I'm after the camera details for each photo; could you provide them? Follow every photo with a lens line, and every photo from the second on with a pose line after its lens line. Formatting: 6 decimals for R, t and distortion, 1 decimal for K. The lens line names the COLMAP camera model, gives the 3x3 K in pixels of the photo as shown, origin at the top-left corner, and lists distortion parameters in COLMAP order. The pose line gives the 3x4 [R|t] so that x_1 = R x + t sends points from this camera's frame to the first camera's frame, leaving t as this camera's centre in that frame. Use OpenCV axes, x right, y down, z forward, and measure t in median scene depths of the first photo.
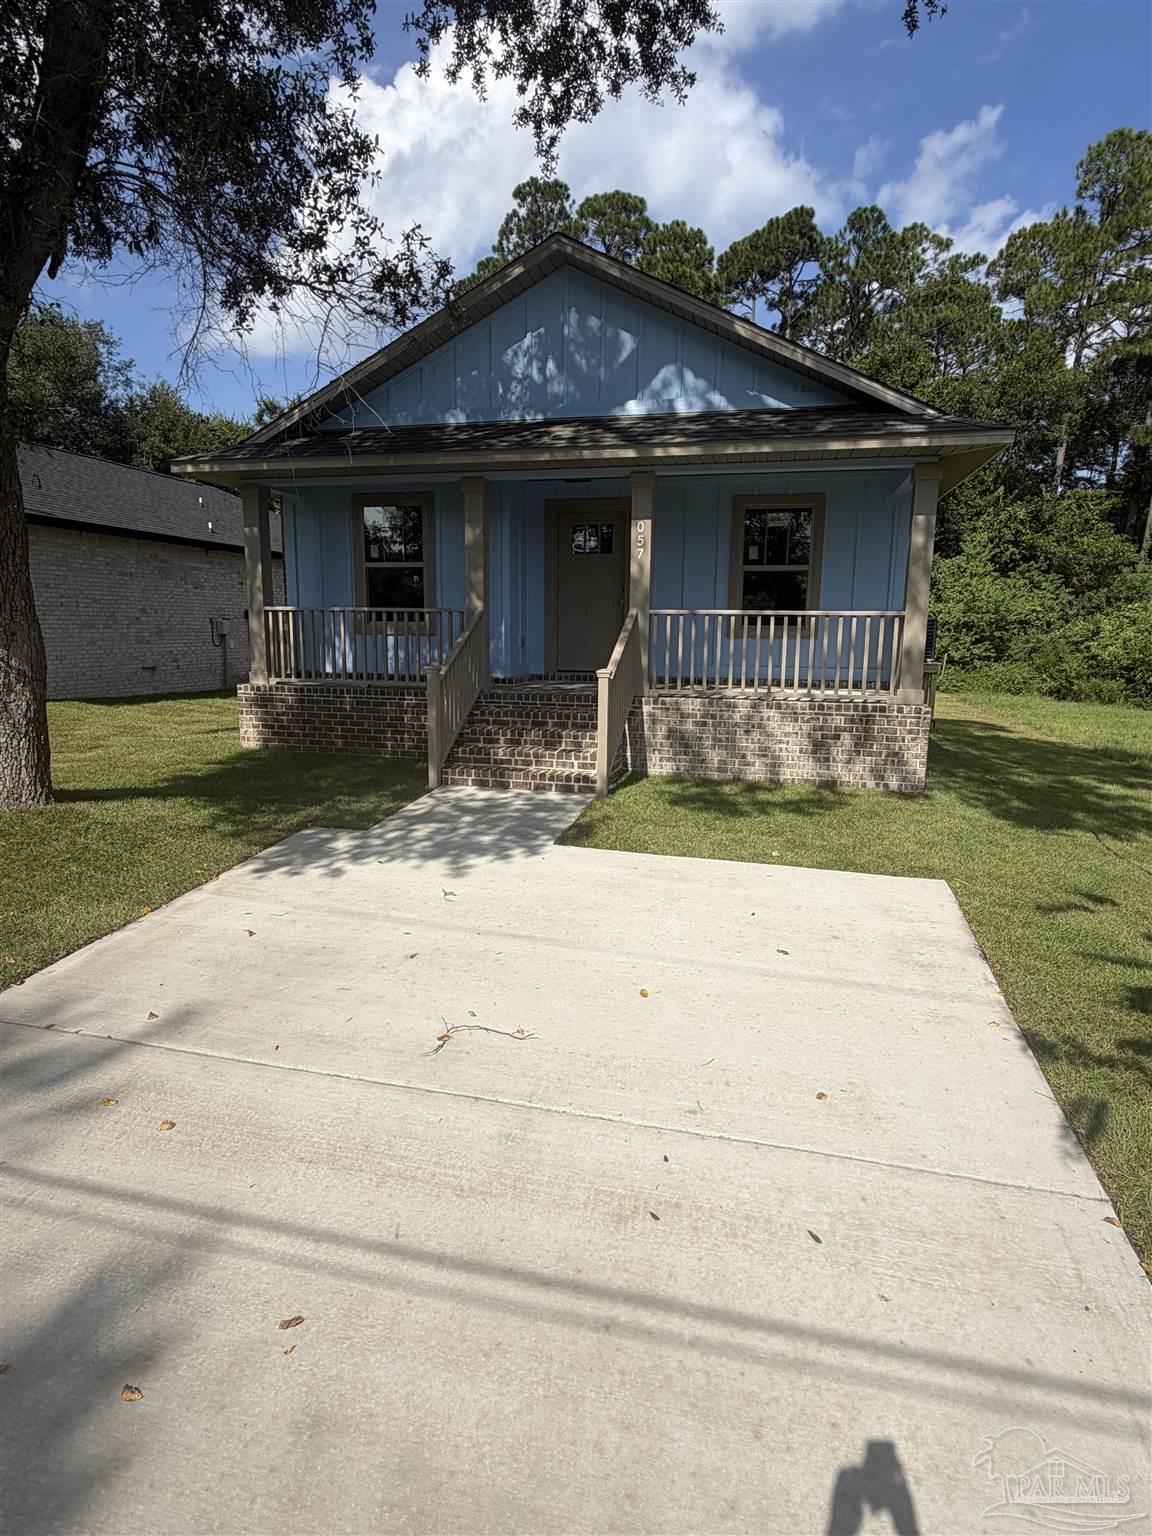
lens RADIAL K [[813.7, 0, 573.9], [0, 813.7, 774.6], [0, 0, 1]] dist [-0.002249, -0.000529]
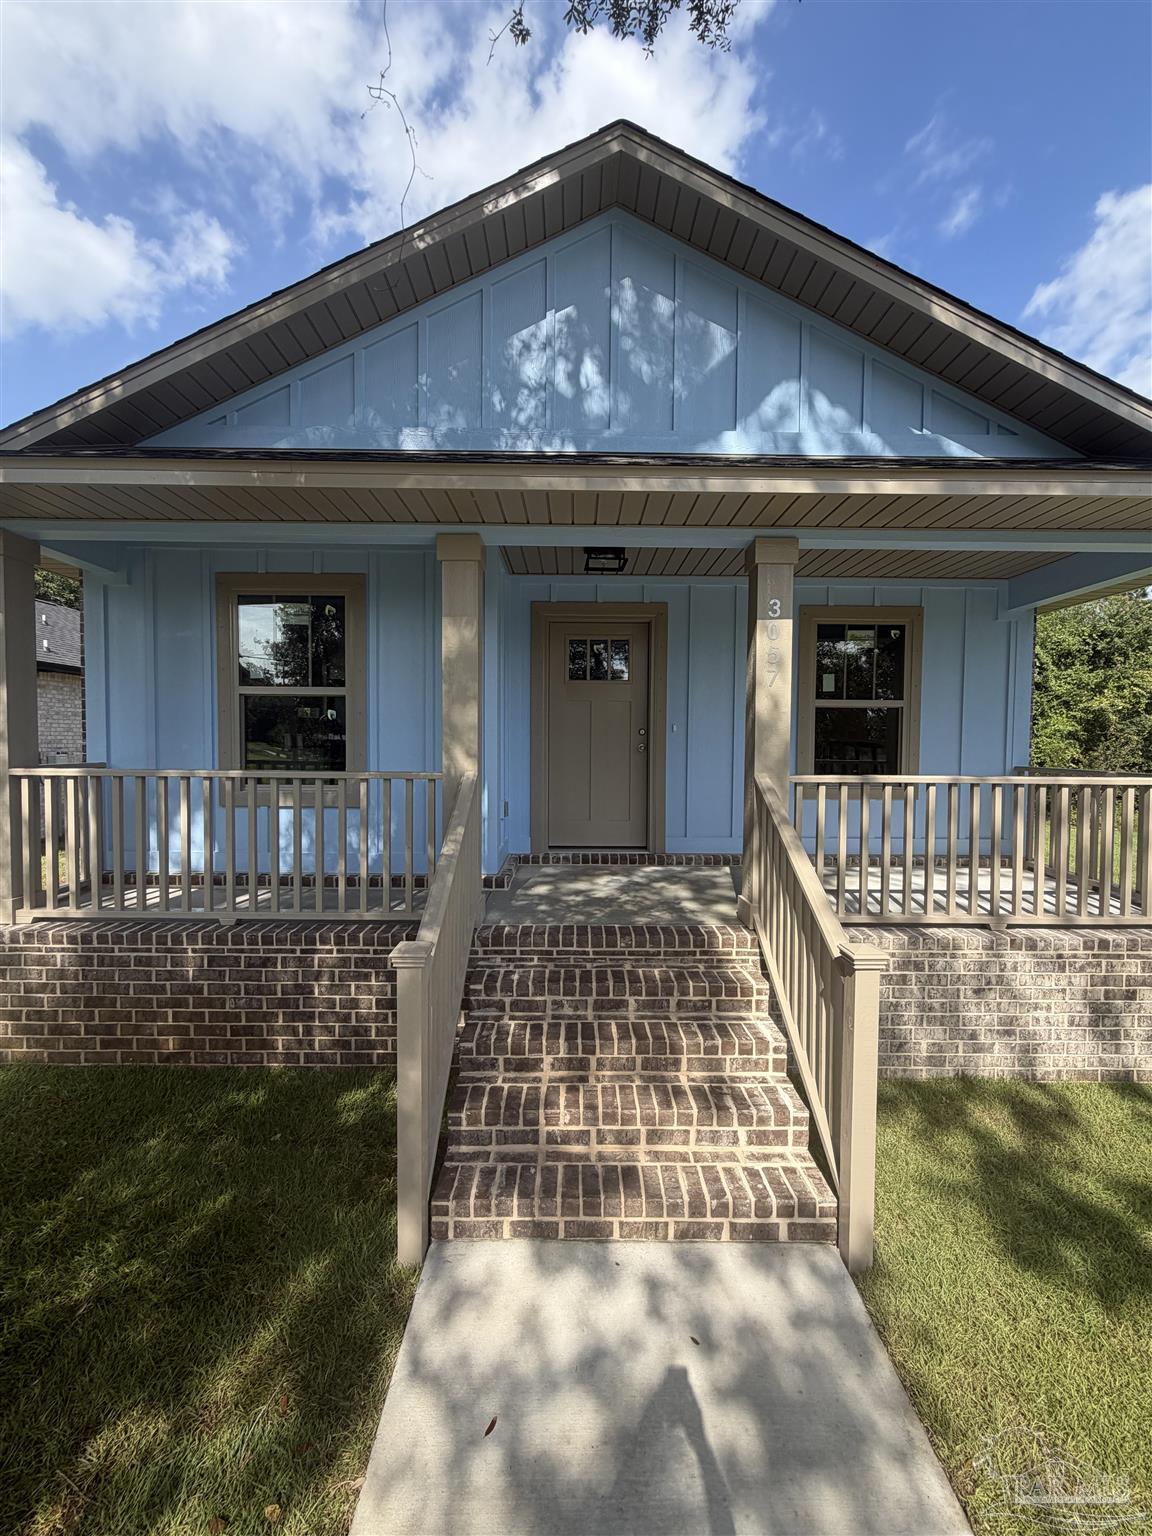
lens RADIAL K [[609.9, 0, 576.2], [0, 609.9, 763.5], [0, 0, 1]] dist [-0.001227, 0.000005]
pose [[0.970291, -0.013001, 0.241589, -0.151339], [0.046307, 0.990074, -0.132698, -0.161458], [-0.237466, 0.139943, 0.961263, 0.625696]]
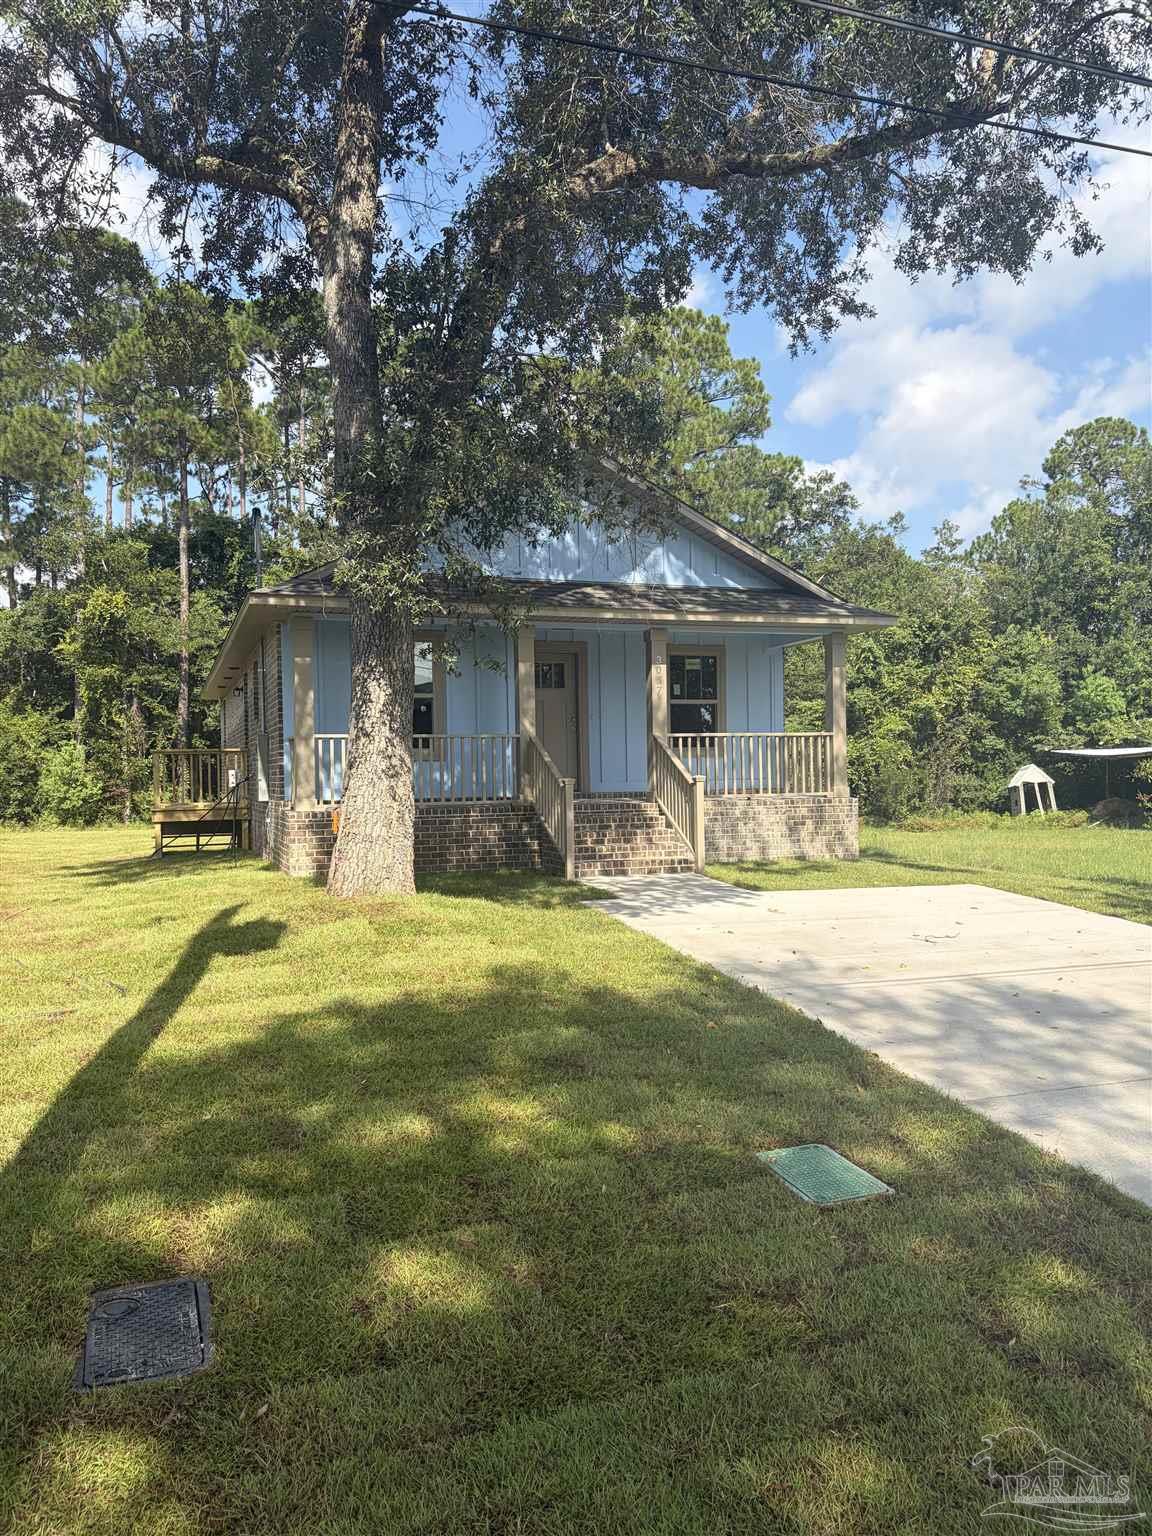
lens RADIAL K [[1154.5, 0, 581.8], [0, 1154.5, 815.5], [0, 0, 1]] dist [0.097794, -0.000211]
pose [[0.835346, -0.045766, 0.547816, -1.003463], [0.124573, 0.986364, -0.107554, 0.099257], [-0.535424, 0.158088, 0.829656, -0.397376]]
